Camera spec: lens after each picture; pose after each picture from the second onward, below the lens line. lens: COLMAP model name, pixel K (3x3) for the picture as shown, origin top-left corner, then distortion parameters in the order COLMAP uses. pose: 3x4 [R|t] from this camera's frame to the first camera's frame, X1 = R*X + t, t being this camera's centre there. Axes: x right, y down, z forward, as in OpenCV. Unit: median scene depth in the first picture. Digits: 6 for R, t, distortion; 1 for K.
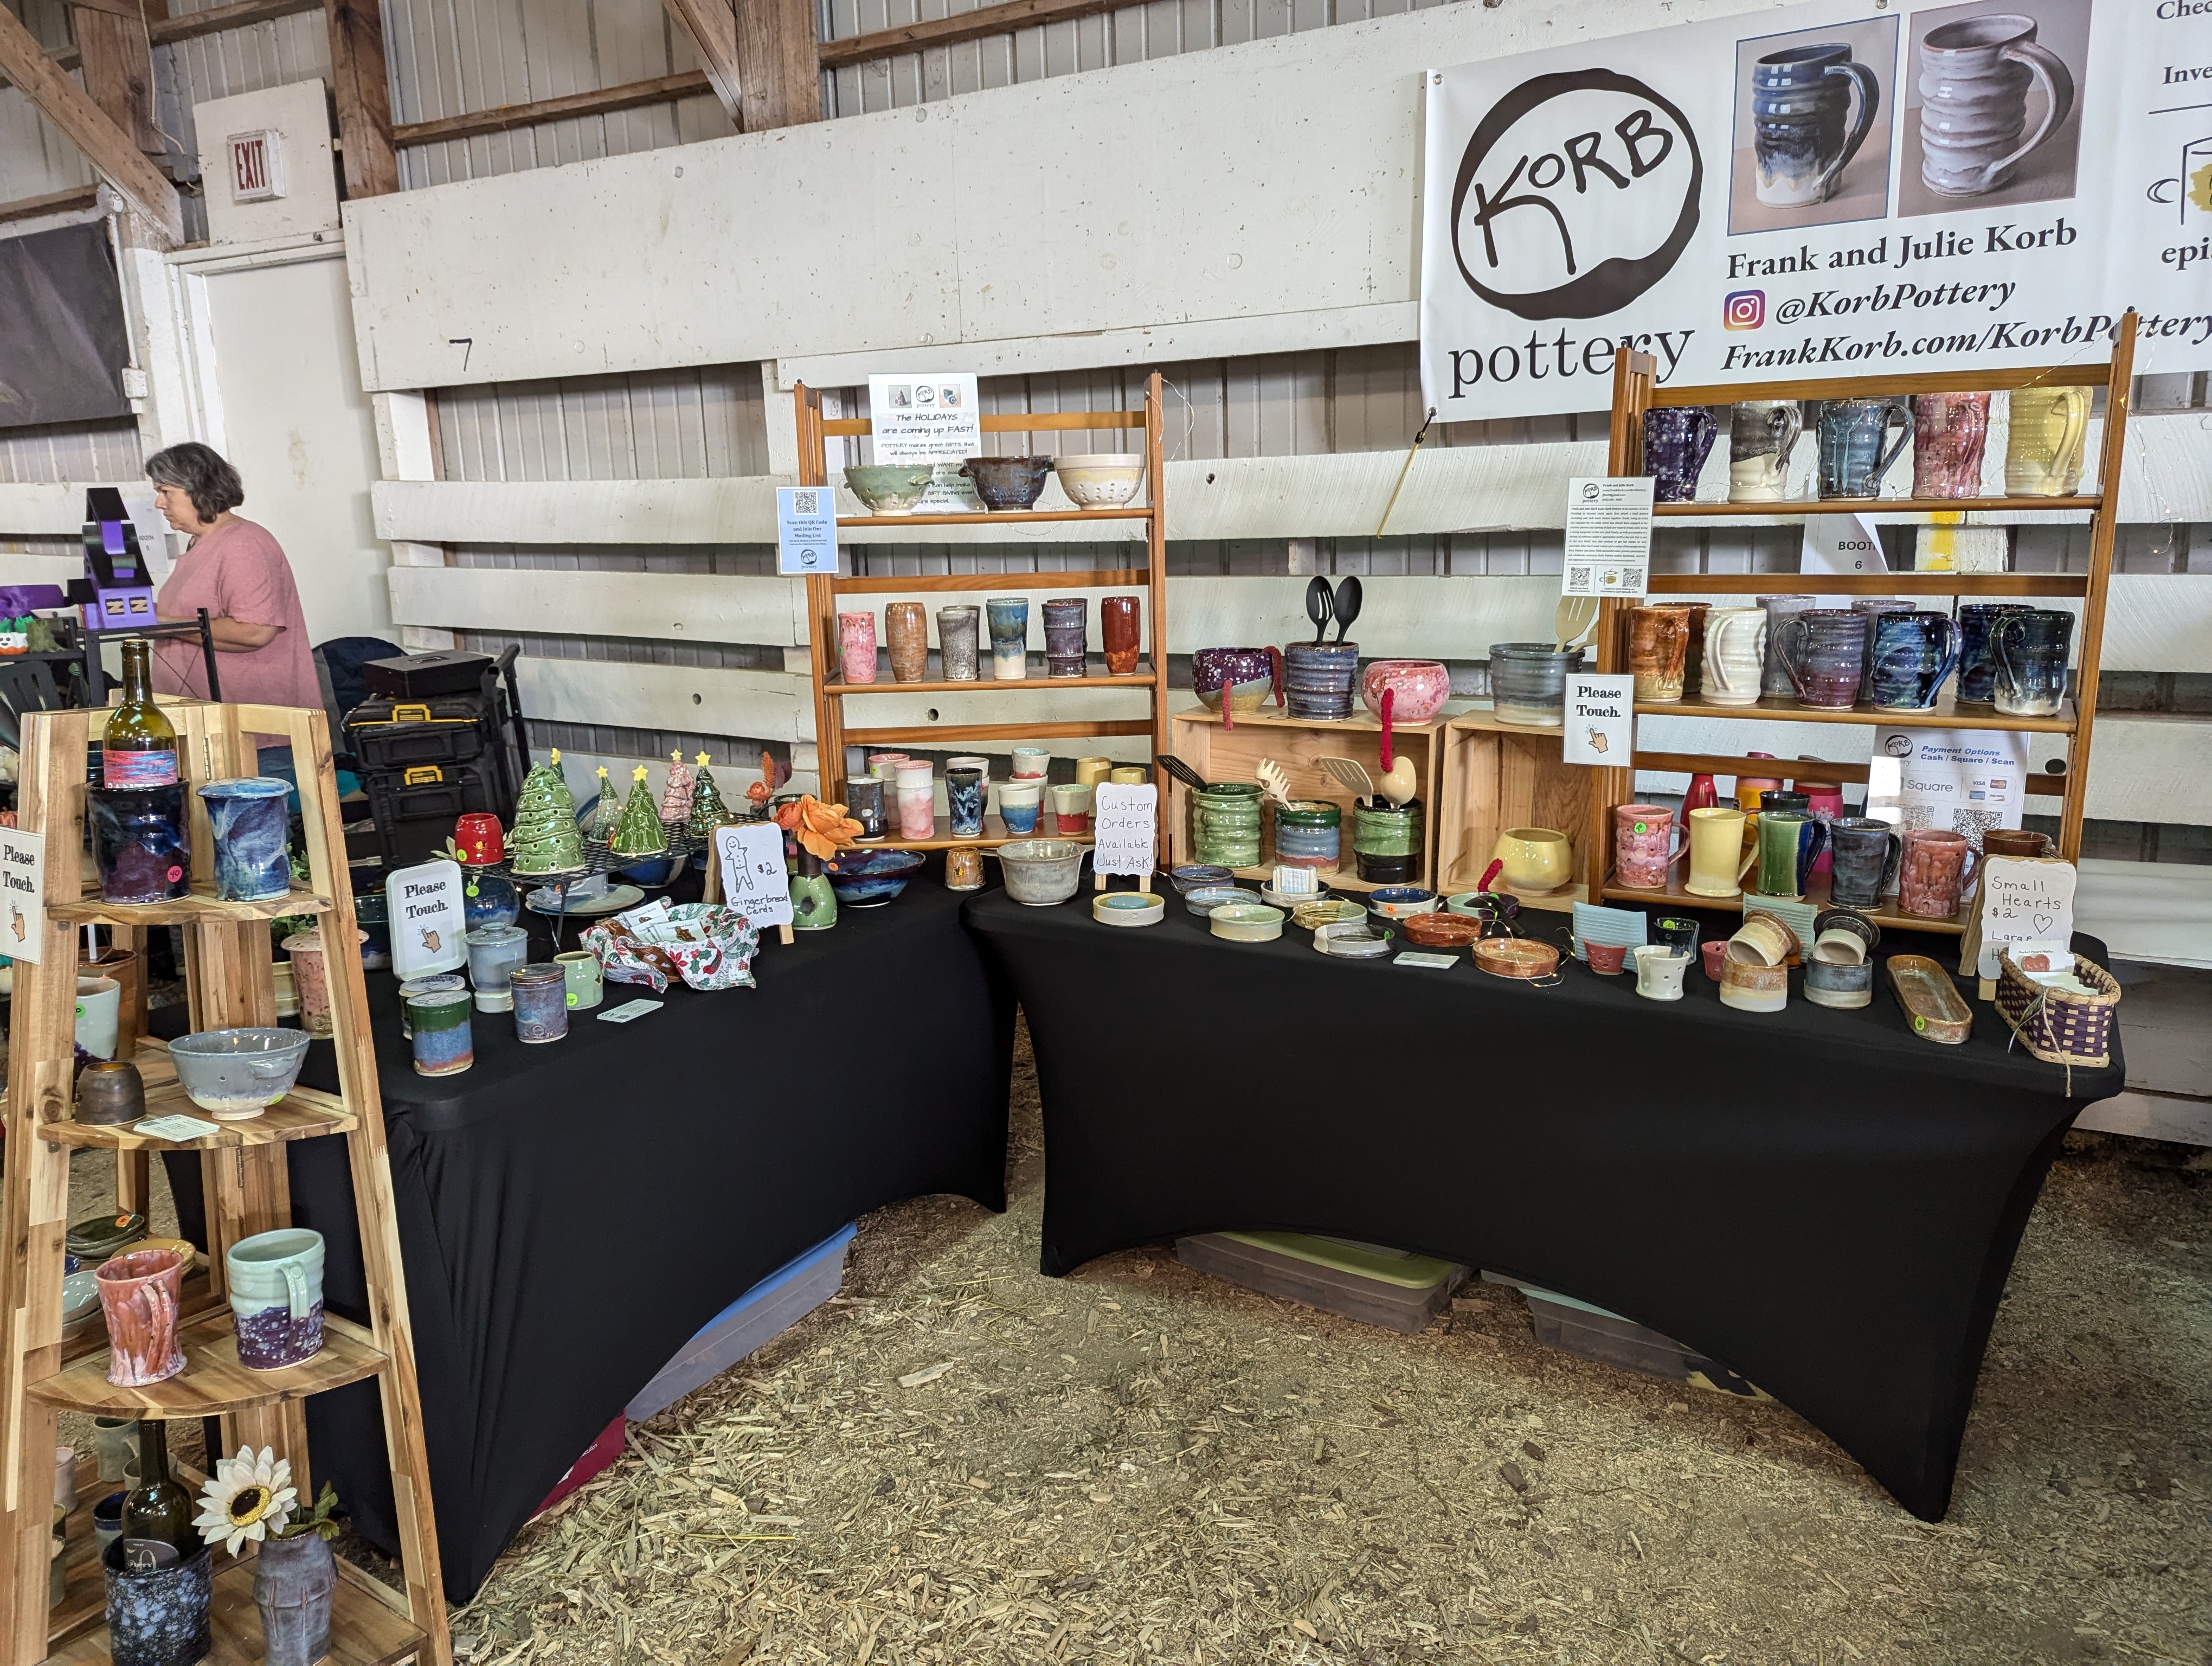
lens RADIAL K [[1549.0, 0, 1105.2], [0, 1549.0, 833.4], [0, 0, 1]] dist [0.002677, 0.000160]
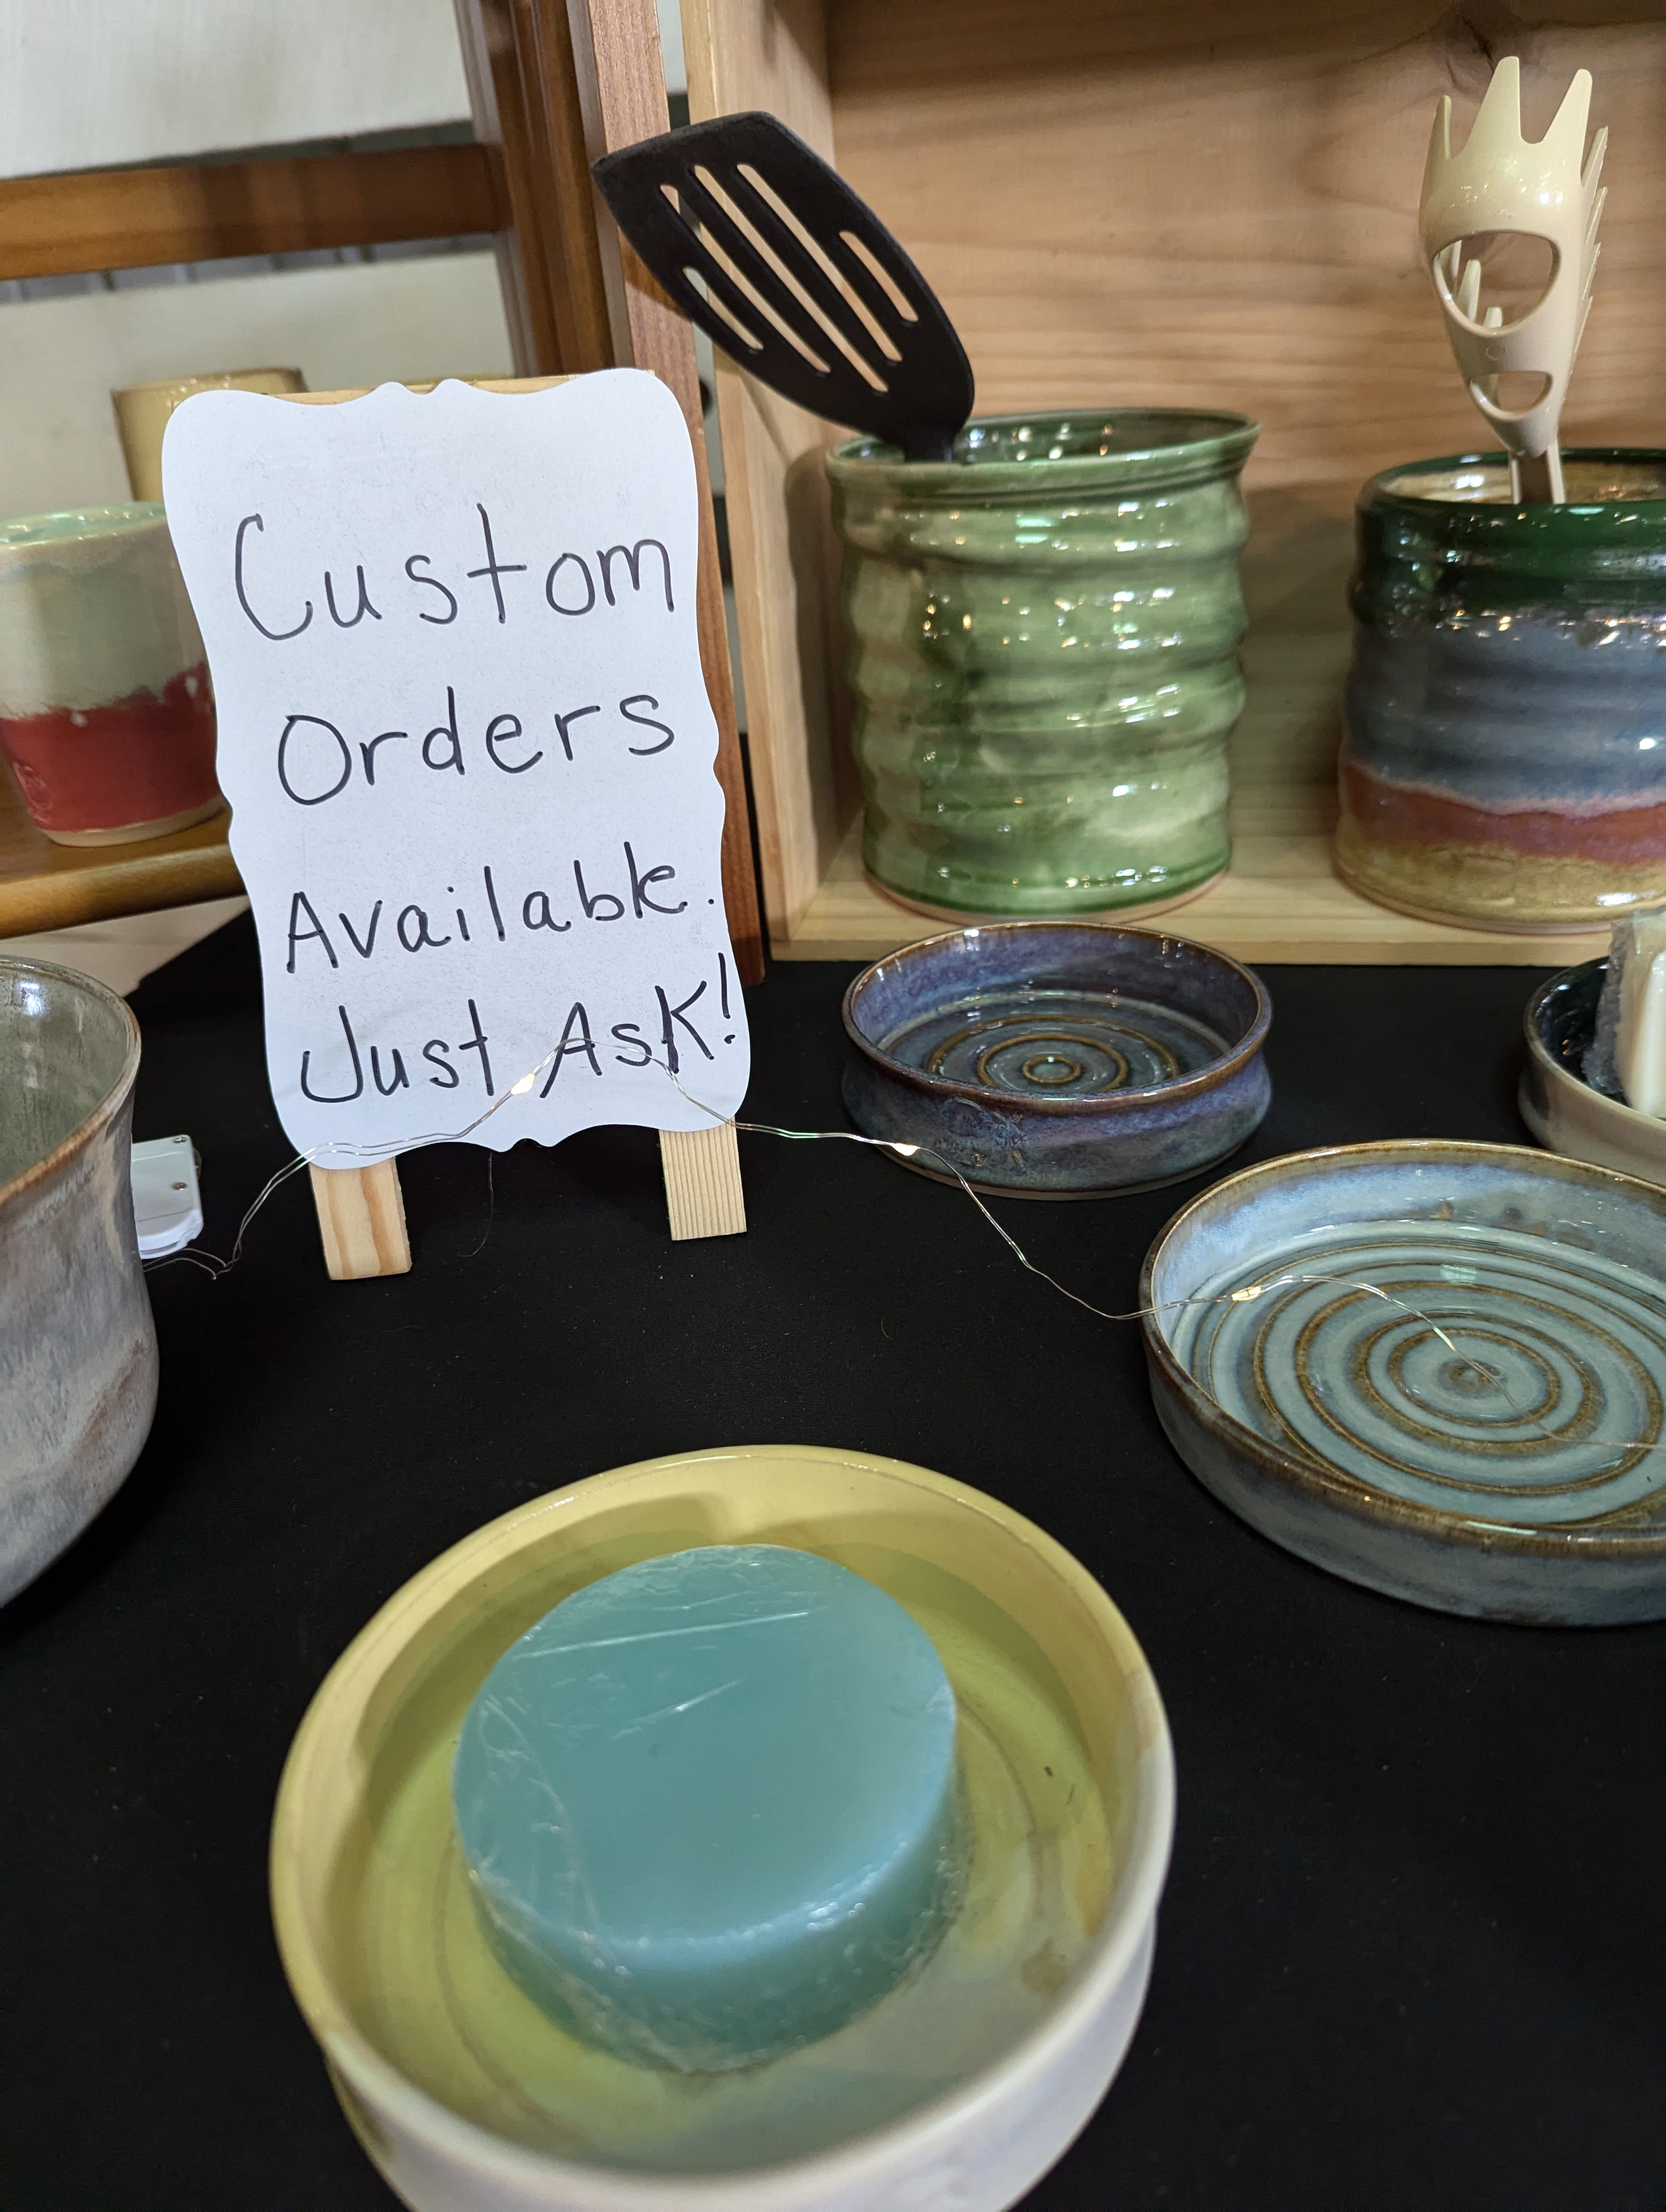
lens RADIAL K [[1549.0, 0, 831.8], [0, 1549.0, 1108.4], [0, 0, 1]] dist [0.002677, 0.000160]
pose [[0.960320, -0.180831, 0.212333, 0.008839], [0.116182, 0.951498, 0.284874, -0.009786], [-0.253548, -0.248901, 0.934752, 0.839403]]
